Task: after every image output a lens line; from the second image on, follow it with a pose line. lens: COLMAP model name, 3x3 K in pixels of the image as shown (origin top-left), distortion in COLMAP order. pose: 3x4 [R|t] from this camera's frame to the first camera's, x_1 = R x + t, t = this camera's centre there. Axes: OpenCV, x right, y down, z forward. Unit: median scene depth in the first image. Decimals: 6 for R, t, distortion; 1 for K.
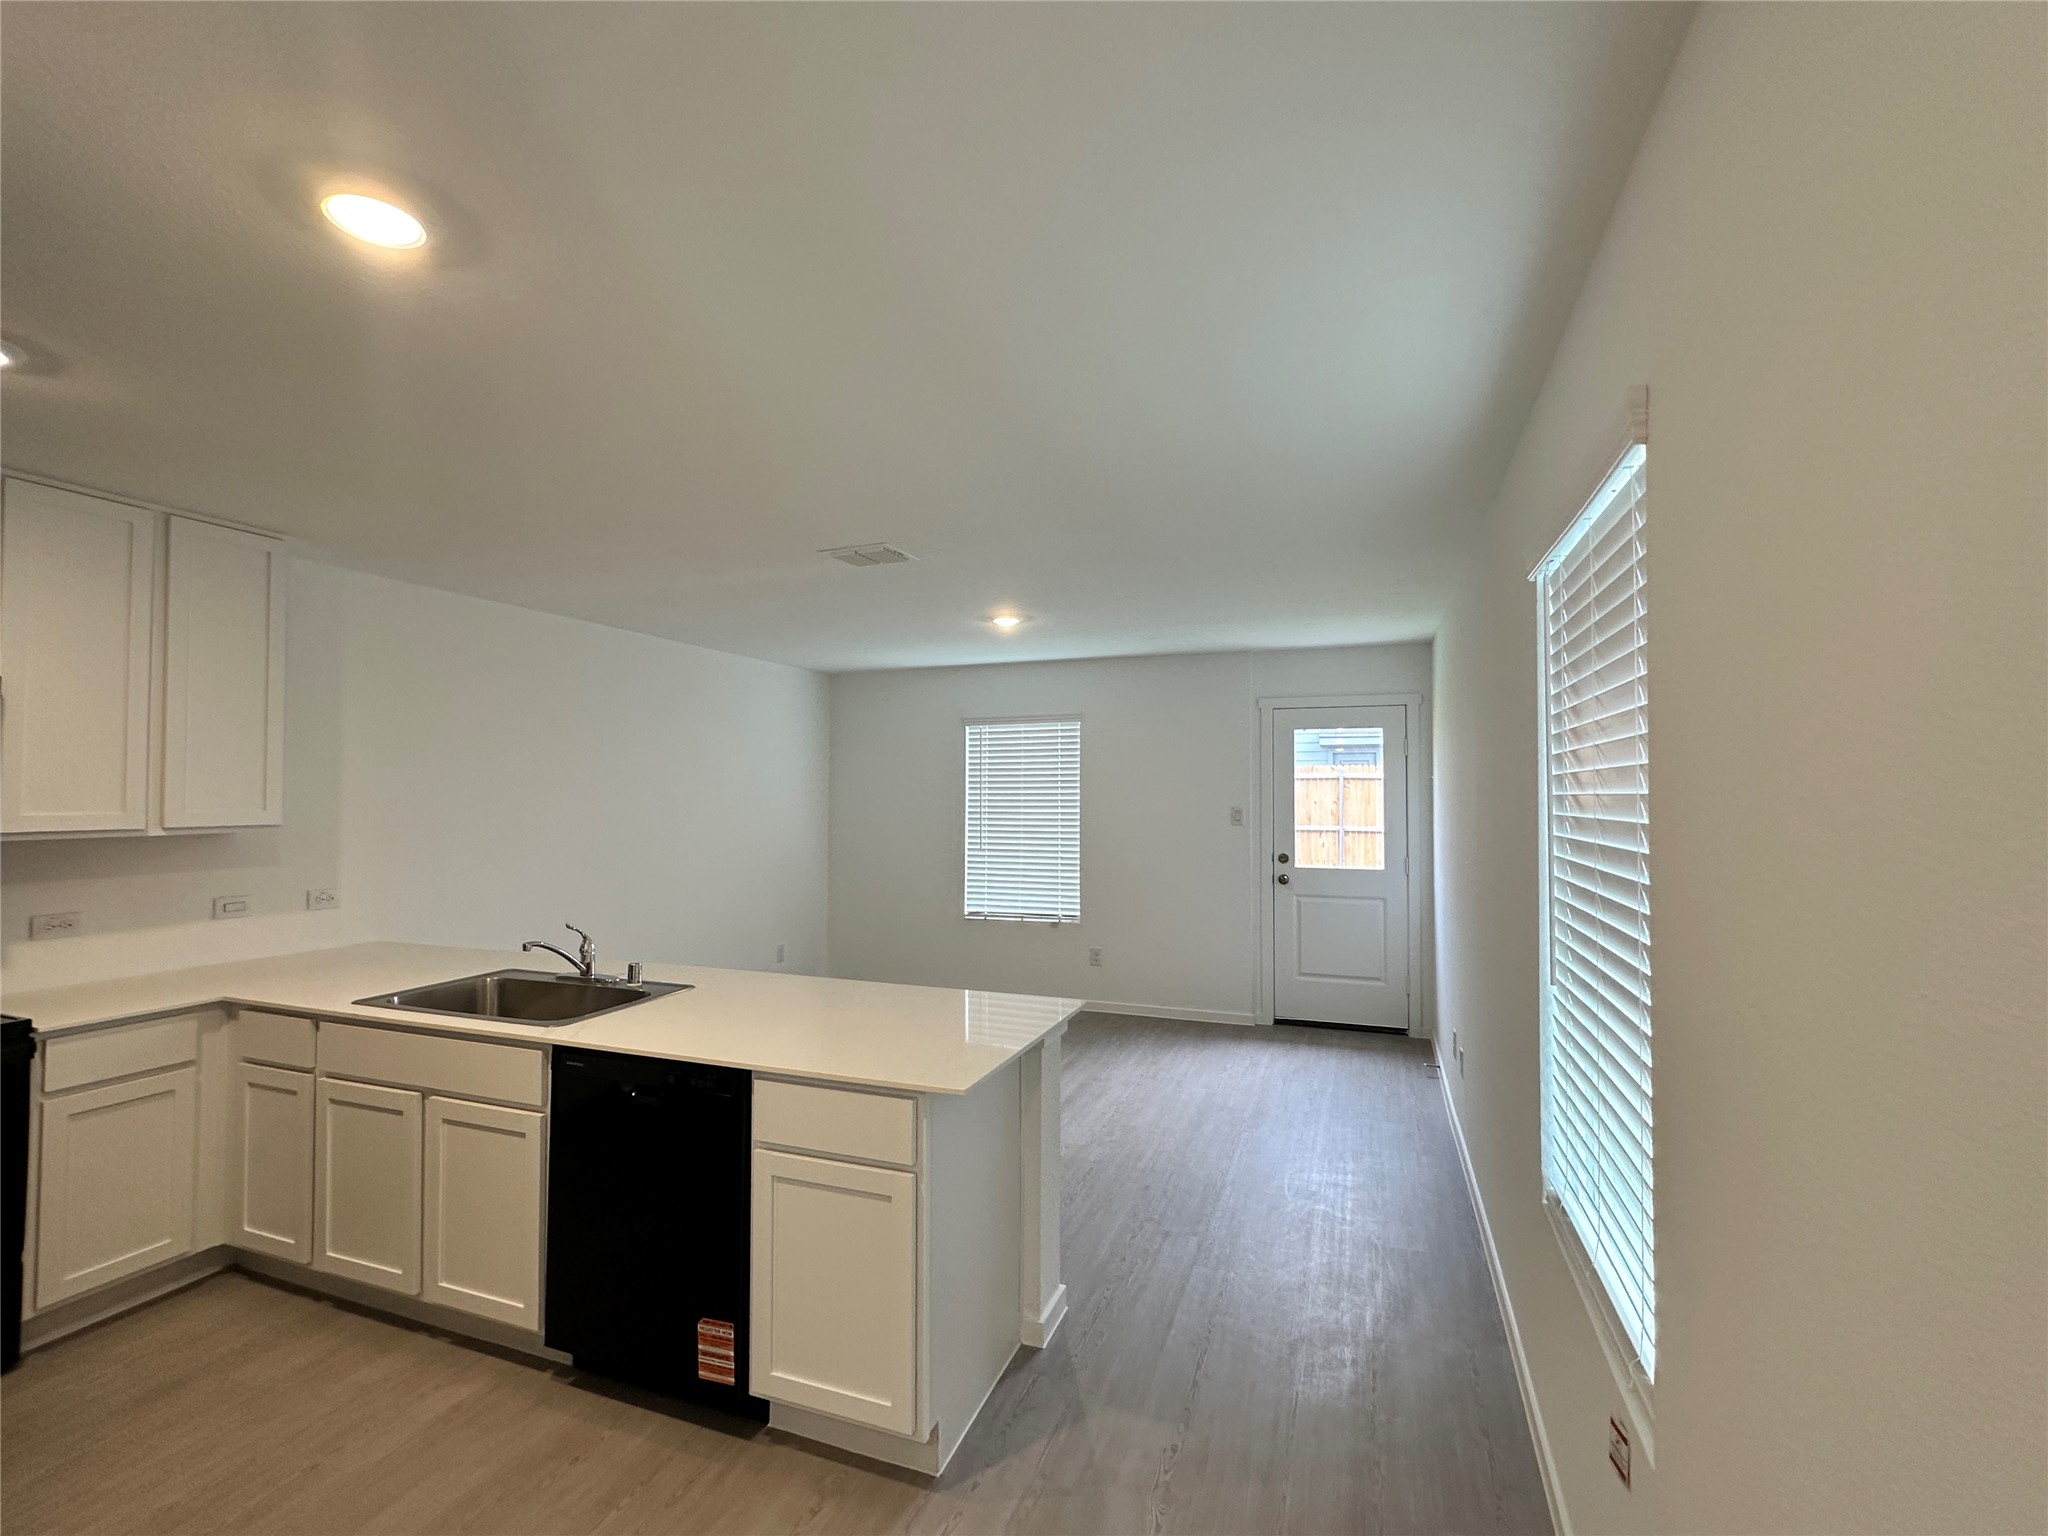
lens RADIAL K [[891.7, 0, 1028.3], [0, 891.7, 775.8], [0, 0, 1]] dist [-0.002931, -0.000059]
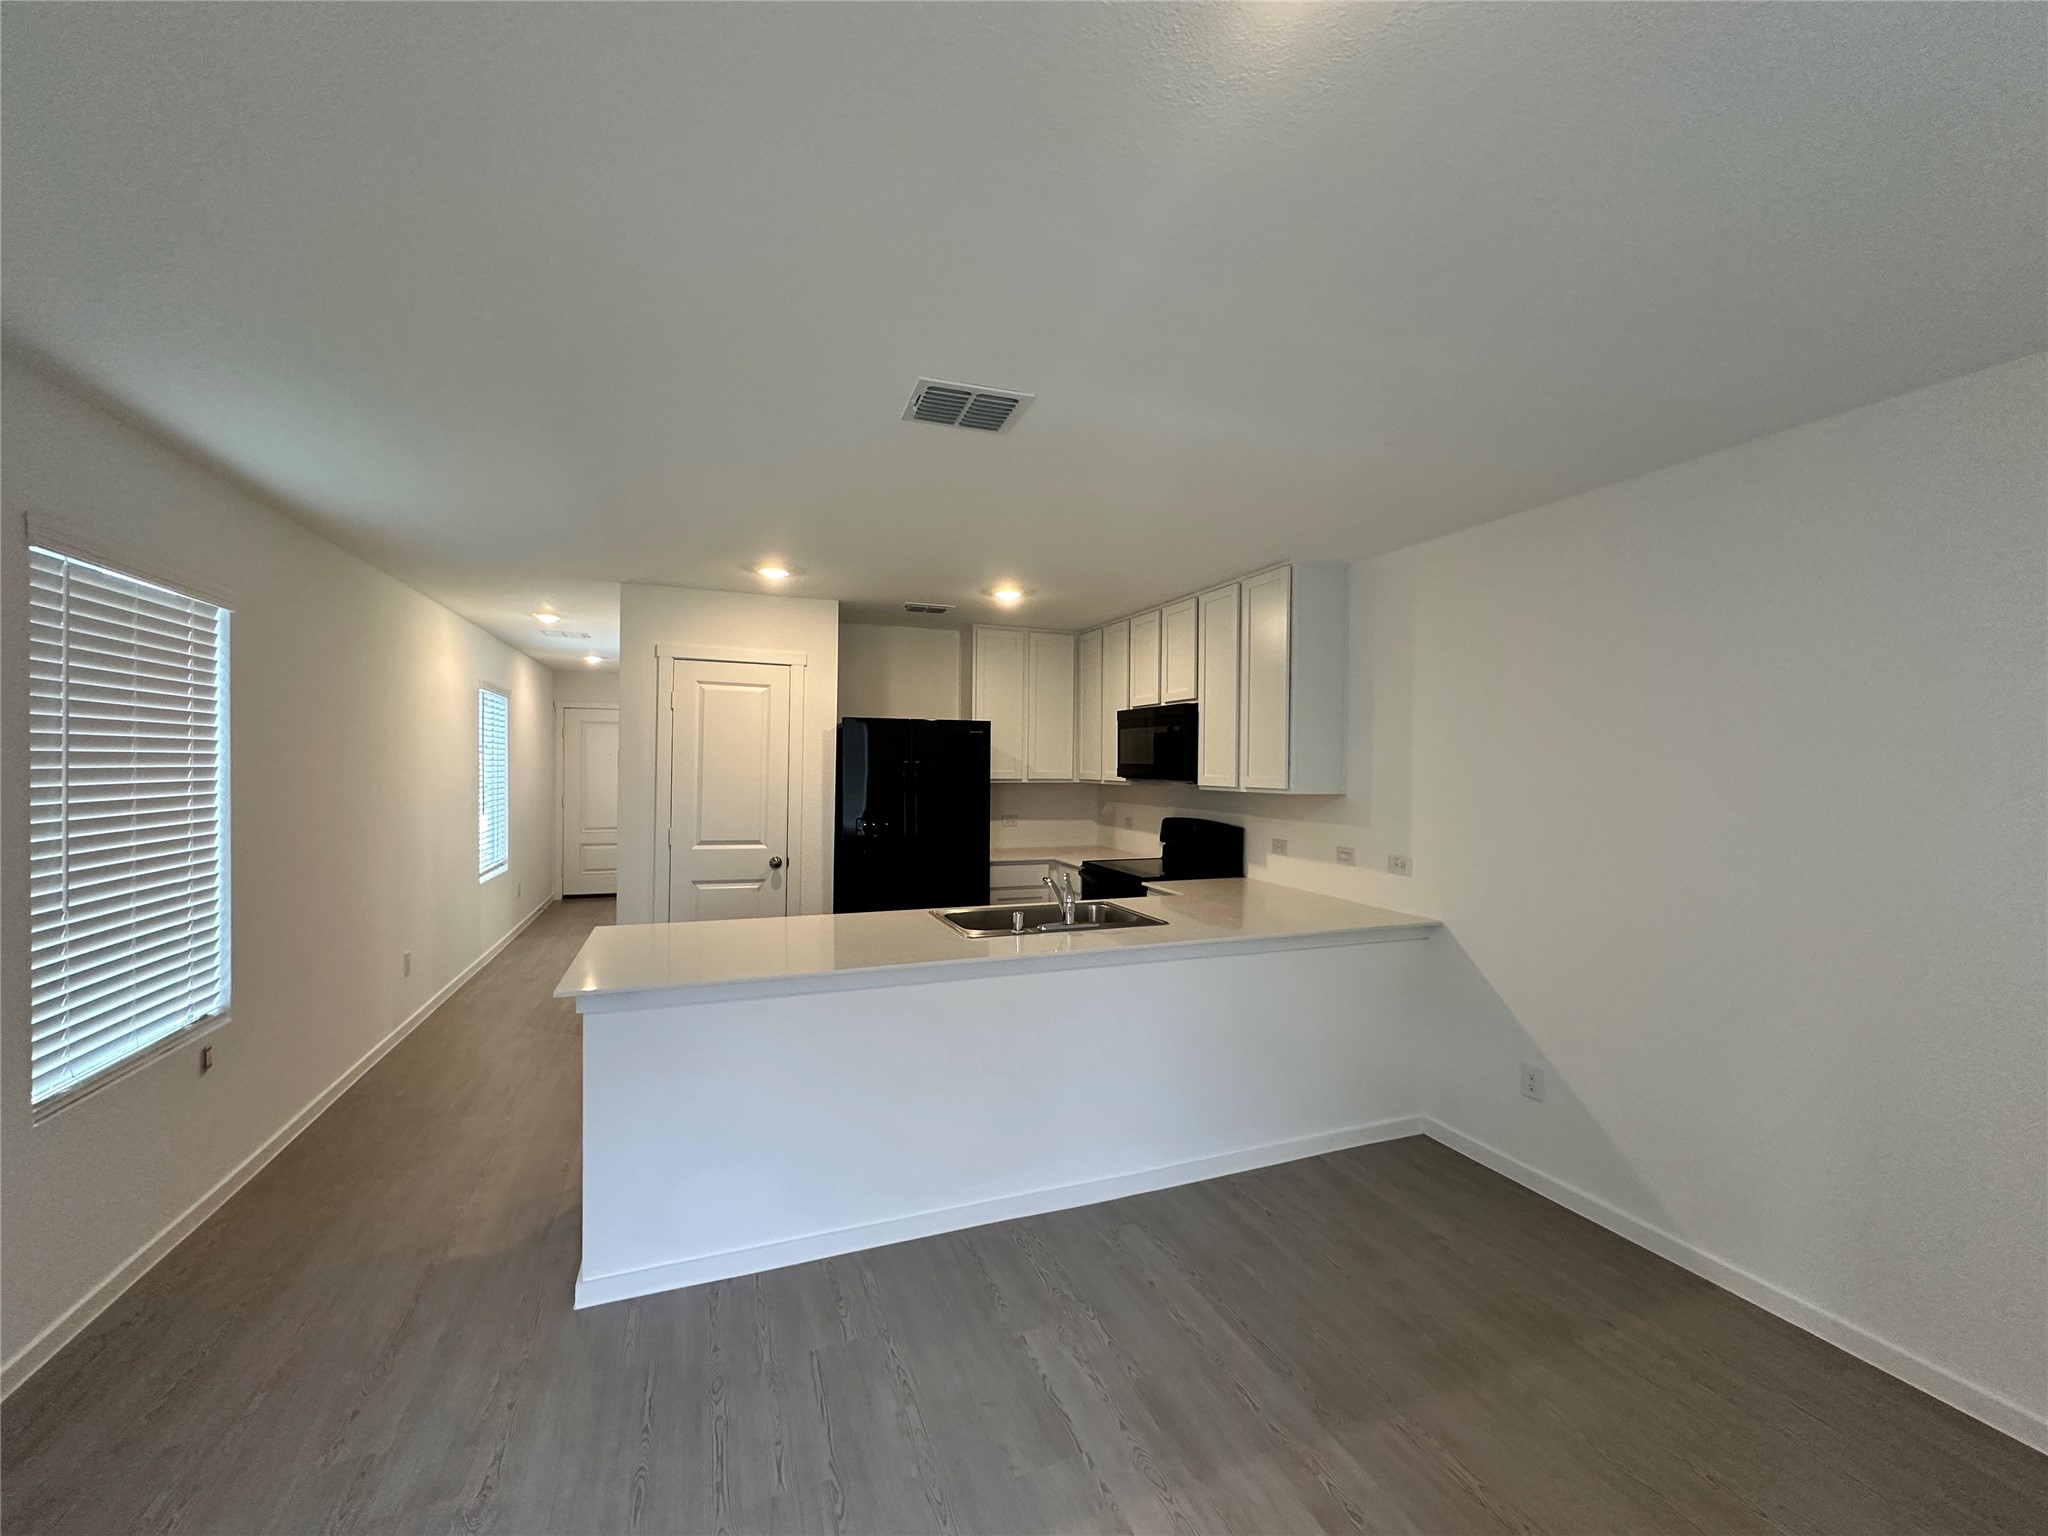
lens RADIAL K [[818.7, 0, 1022.5], [0, 818.7, 767.0], [0, 0, 1]] dist [-0.000221, -0.001565]
pose [[-0.744806, -0.004091, -0.667269, 0.124373], [0.004979, 0.999919, -0.011689, 0.019717], [0.667263, -0.012029, -0.744725, 0.913244]]
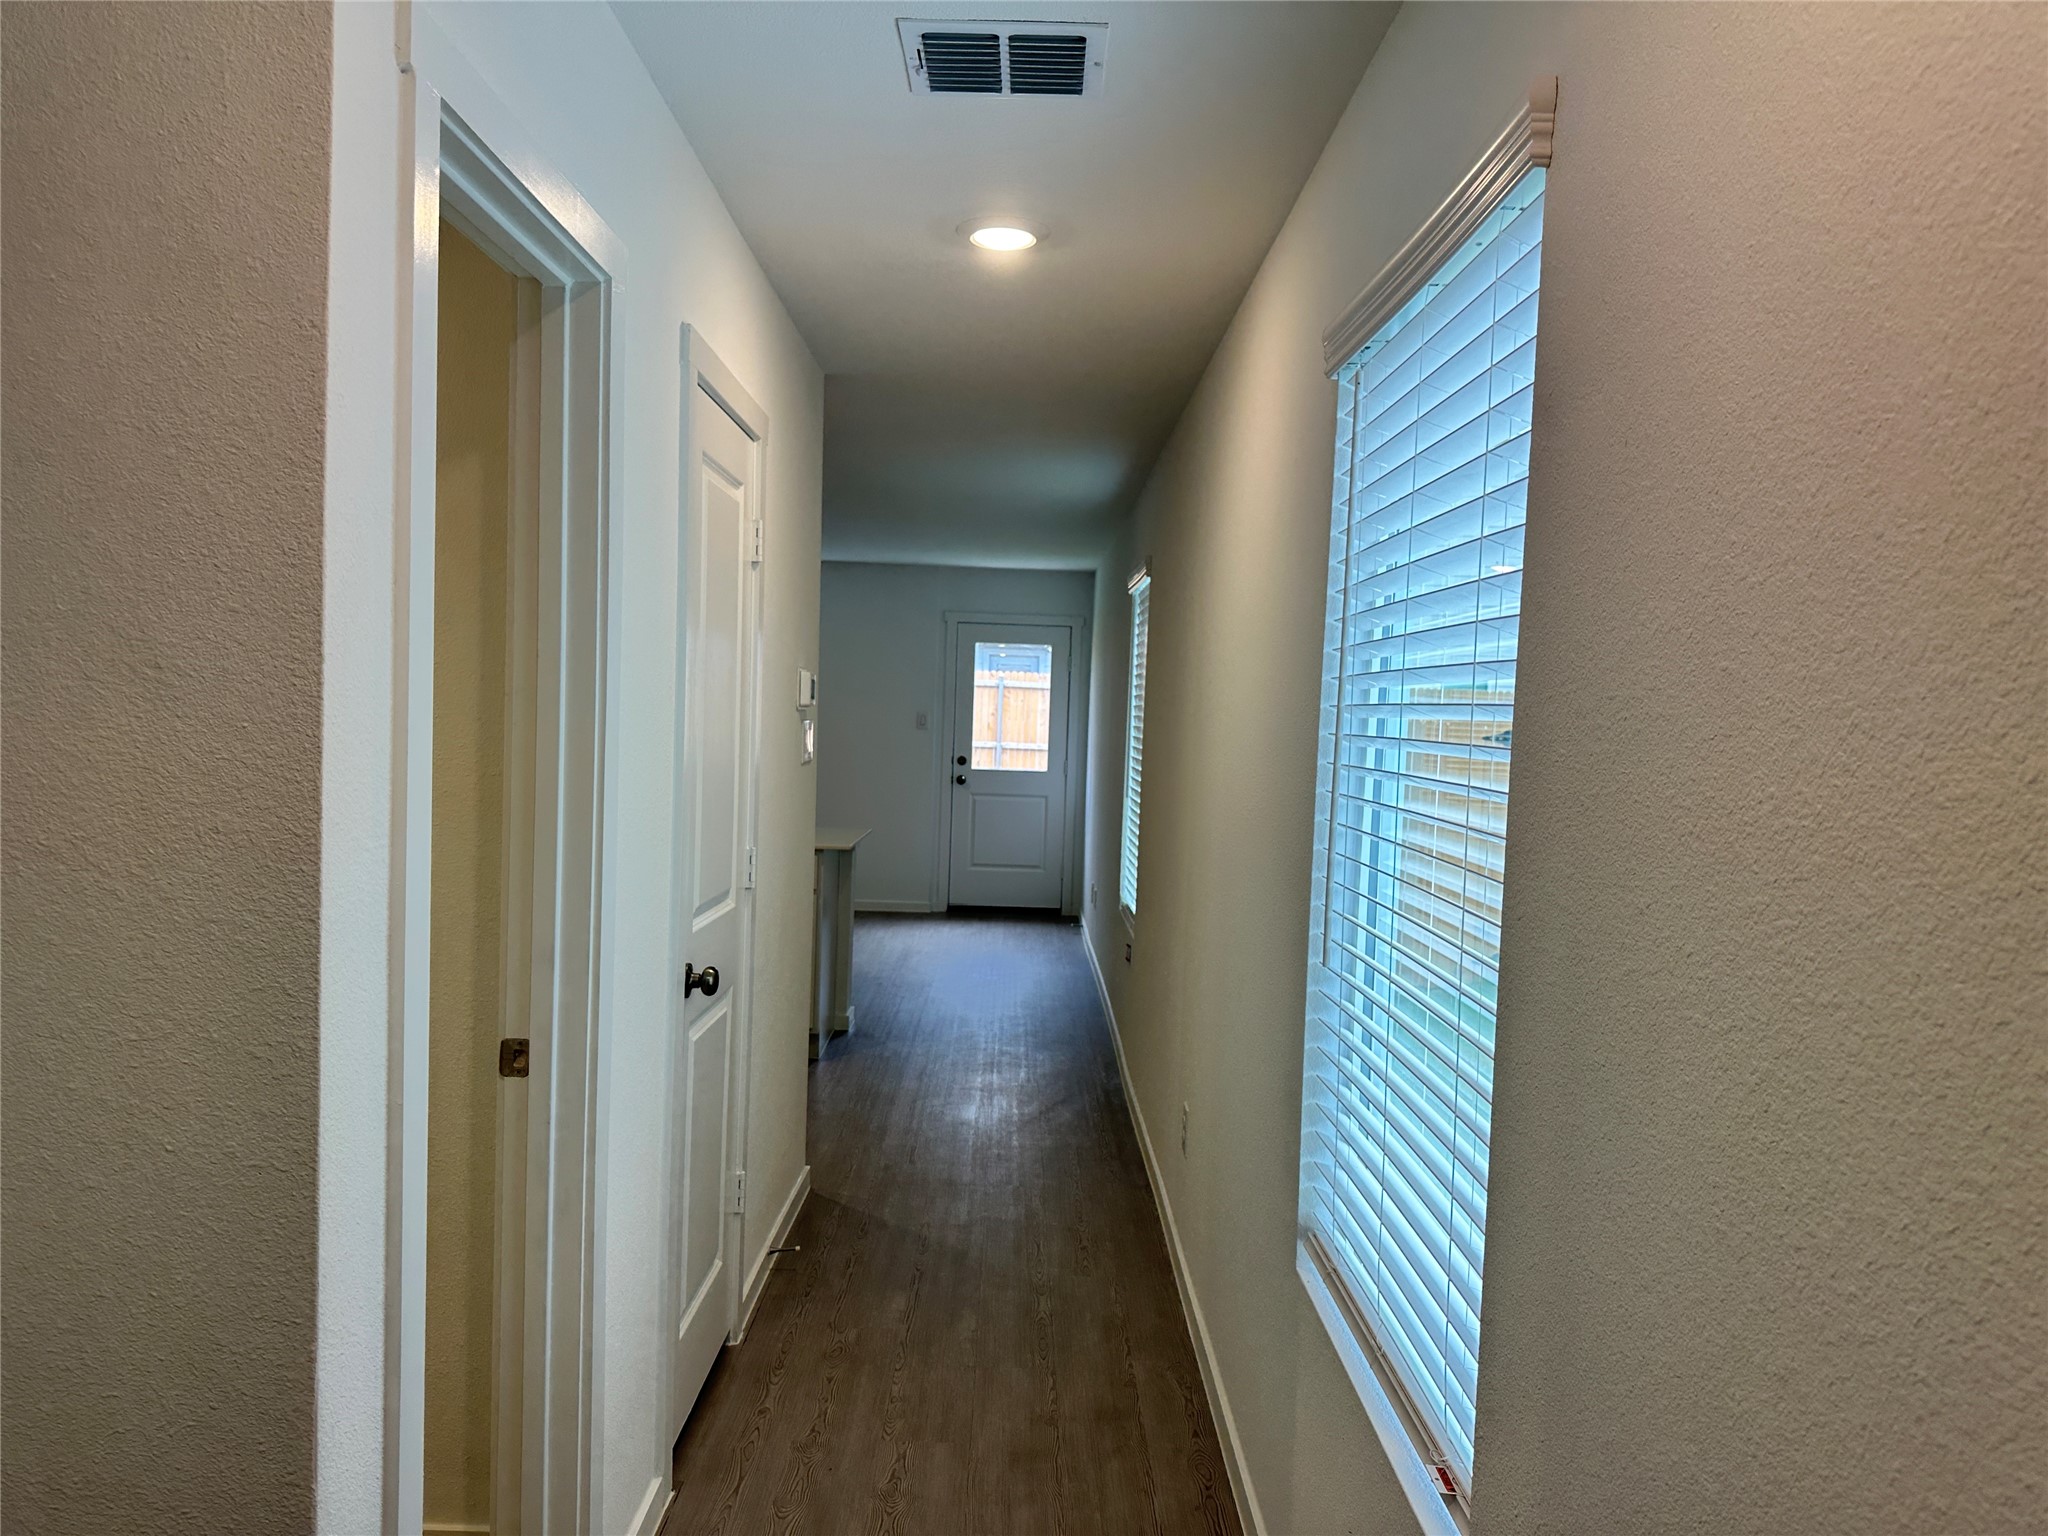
lens RADIAL K [[1419.2, 0, 1021.4], [0, 1419.2, 770.6], [0, 0, 1]] dist [-0.010437, -0.003503]
pose [[0.933490, 0.017146, 0.358194, -0.281017], [-0.042497, 0.997107, 0.063023, -0.007875], [-0.356077, -0.074053, 0.931518, -0.676965]]
